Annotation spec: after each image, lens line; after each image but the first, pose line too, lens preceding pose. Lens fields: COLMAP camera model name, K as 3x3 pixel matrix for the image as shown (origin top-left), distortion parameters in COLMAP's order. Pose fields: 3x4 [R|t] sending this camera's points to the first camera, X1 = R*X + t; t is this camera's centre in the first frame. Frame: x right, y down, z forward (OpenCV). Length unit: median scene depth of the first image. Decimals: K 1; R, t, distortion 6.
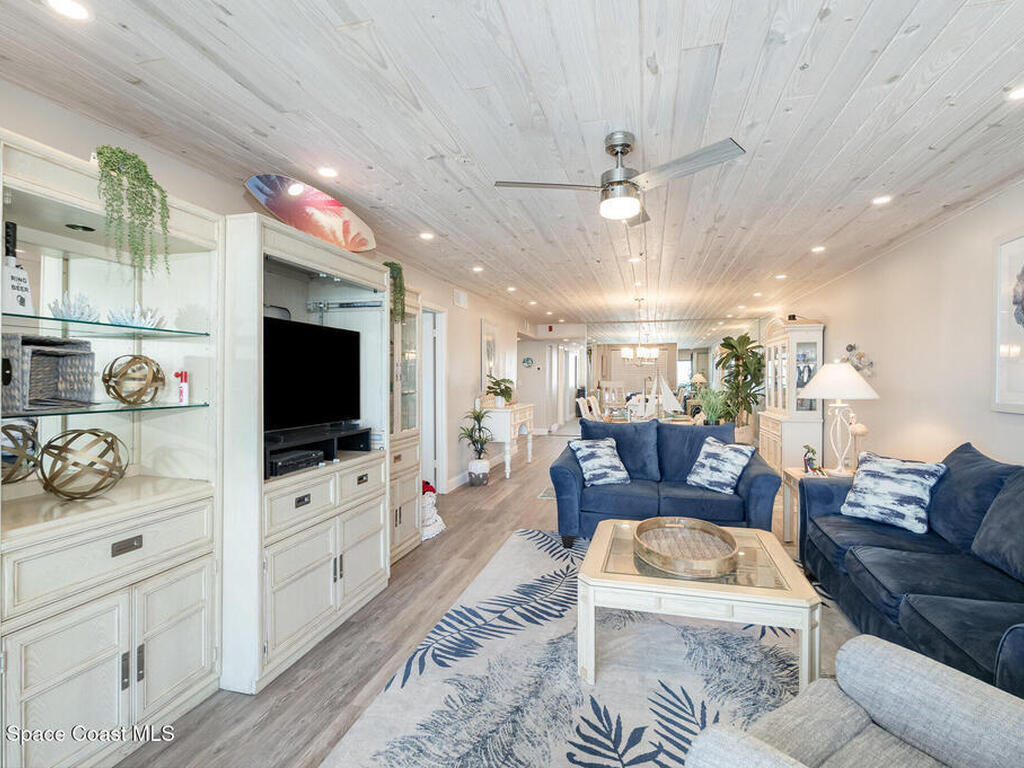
lens RADIAL K [[513.1, 0, 515.4], [0, 513.1, 379.3], [0, 0, 1]] dist [-0.005362, 0.002259]
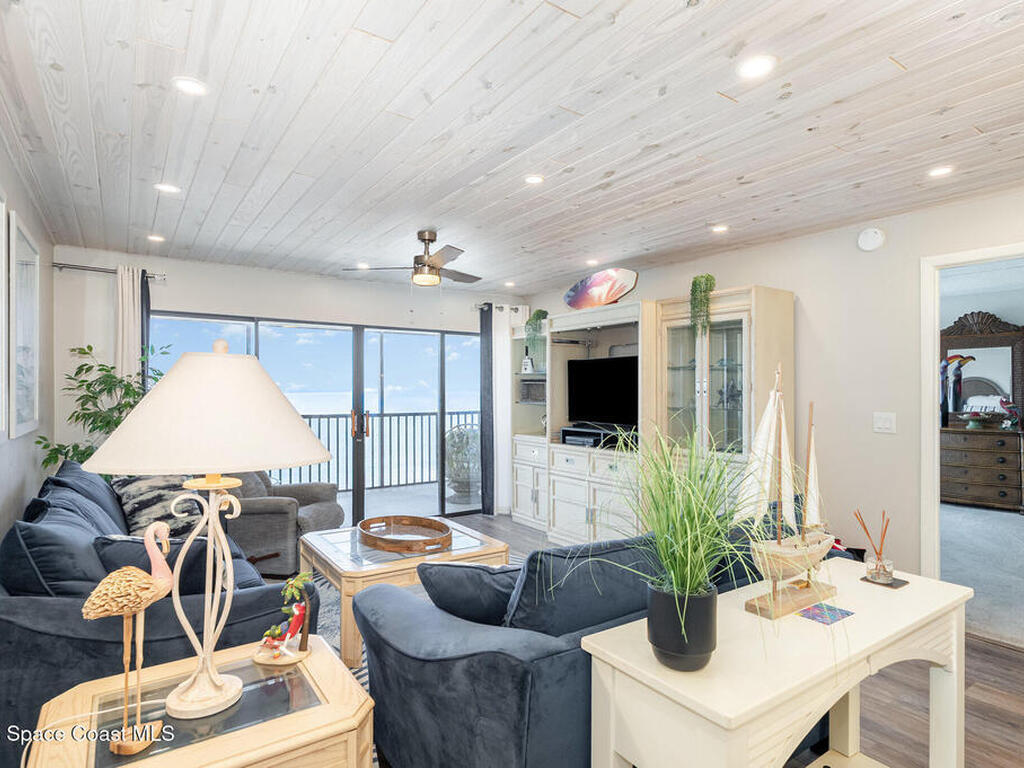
lens RADIAL K [[572.4, 0, 515.5], [0, 572.4, 388.3], [0, 0, 1]] dist [0.000432, 0.000112]
pose [[-0.657224, -0.003767, -0.753686, 0.813848], [-0.006816, 0.999976, 0.000945, -0.009667], [0.753664, 0.005758, -0.657234, 1.437286]]
